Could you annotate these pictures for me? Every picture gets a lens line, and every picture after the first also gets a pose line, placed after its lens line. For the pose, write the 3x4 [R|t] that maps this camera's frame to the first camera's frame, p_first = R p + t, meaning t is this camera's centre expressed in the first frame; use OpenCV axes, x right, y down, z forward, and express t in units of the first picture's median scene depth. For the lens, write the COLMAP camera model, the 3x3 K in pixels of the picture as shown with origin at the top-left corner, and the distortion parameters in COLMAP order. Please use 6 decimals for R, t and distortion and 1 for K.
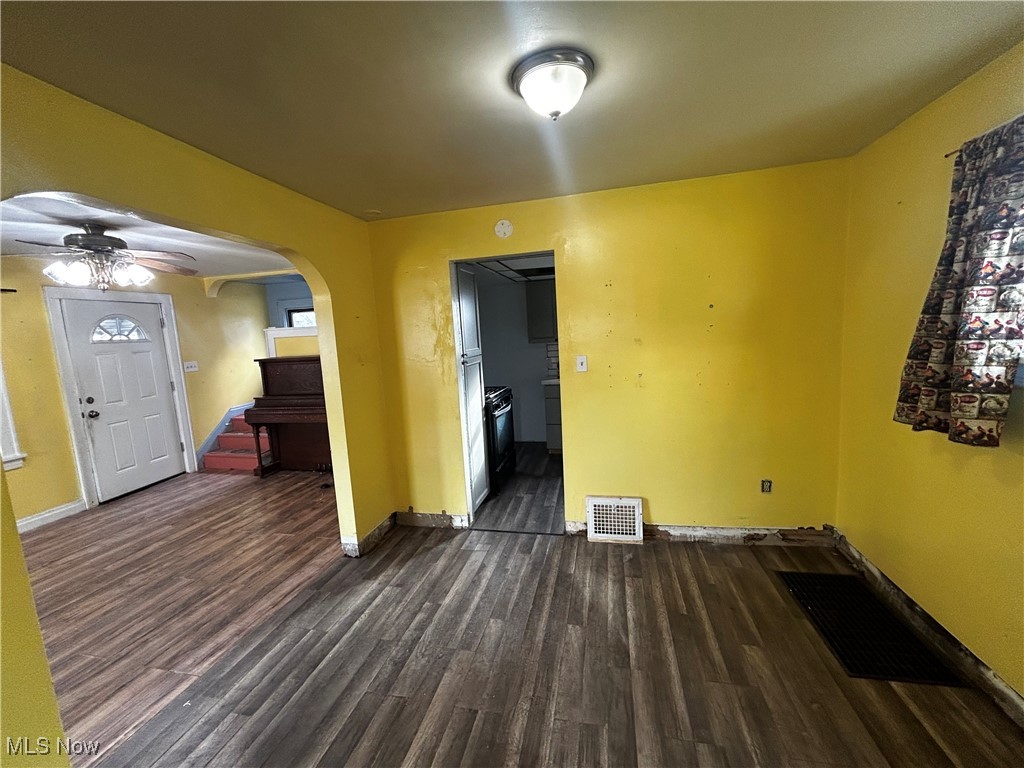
lens RADIAL K [[414.7, 0, 512.6], [0, 414.7, 394.4], [0, 0, 1]] dist [0.000386, 0.000199]
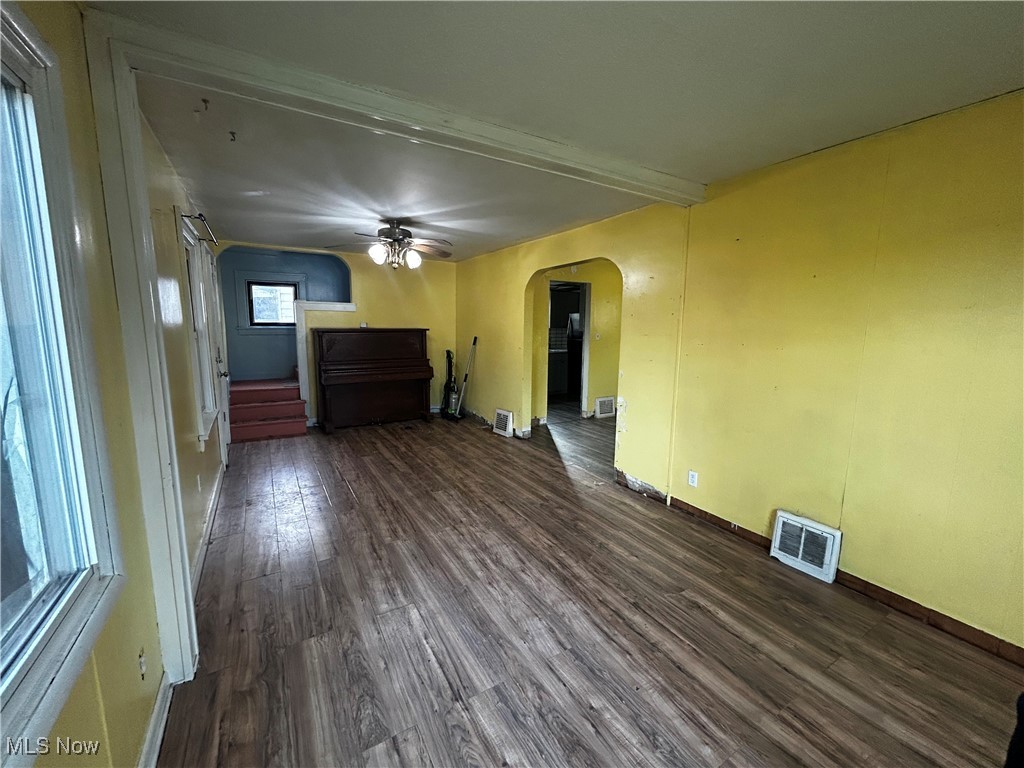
lens RADIAL K [[414.7, 0, 515.7], [0, 414.7, 382.2], [0, 0, 1]] dist [0.000386, 0.000199]
pose [[0.710817, -0.036090, 0.702450, -2.017198], [0.054146, 0.998527, -0.003490, 0.179317], [-0.701289, 0.040516, 0.711724, -0.318785]]
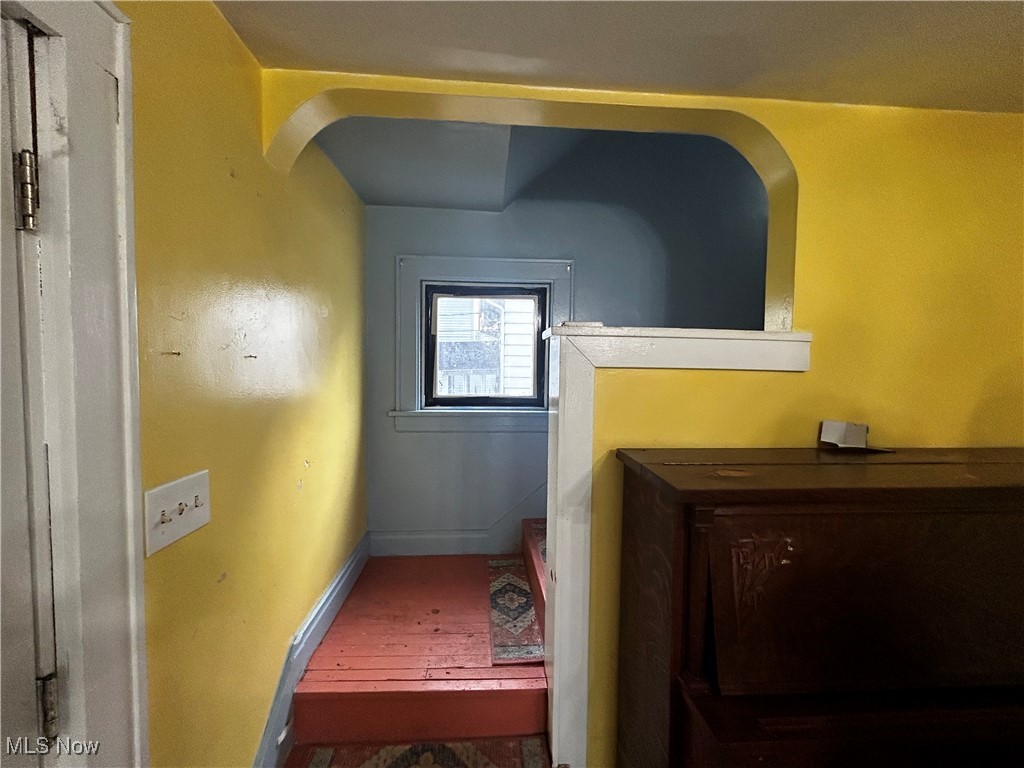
lens RADIAL K [[414.7, 0, 512.8], [0, 414.7, 383.7], [0, 0, 1]] dist [0.000386, 0.000199]
pose [[0.959323, 0.043438, 0.278948, -1.452020], [-0.011958, 0.993457, -0.113579, -0.207332], [-0.282057, 0.105623, 0.953566, 1.667395]]
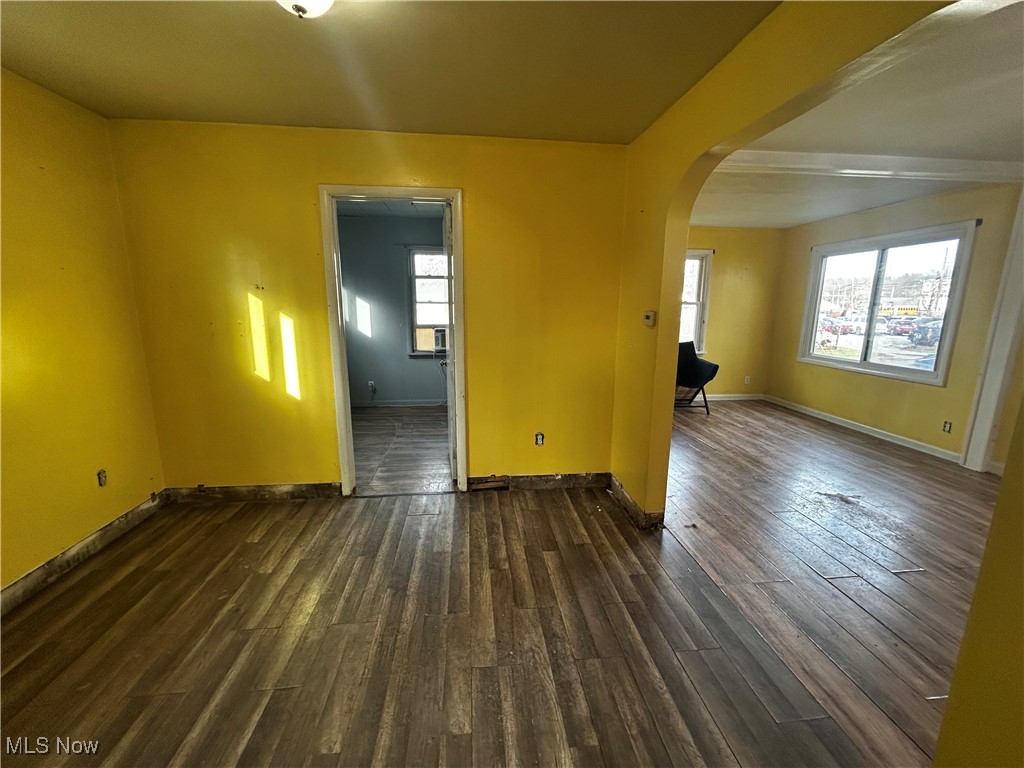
lens RADIAL K [[414.7, 0, 514.1], [0, 414.7, 386.5], [0, 0, 1]] dist [0.000386, 0.000199]
pose [[-0.944830, 0.110190, -0.308471, 0.018032], [-0.004415, 0.937352, 0.348356, -0.141815], [0.327531, 0.330499, -0.885152, 1.274614]]
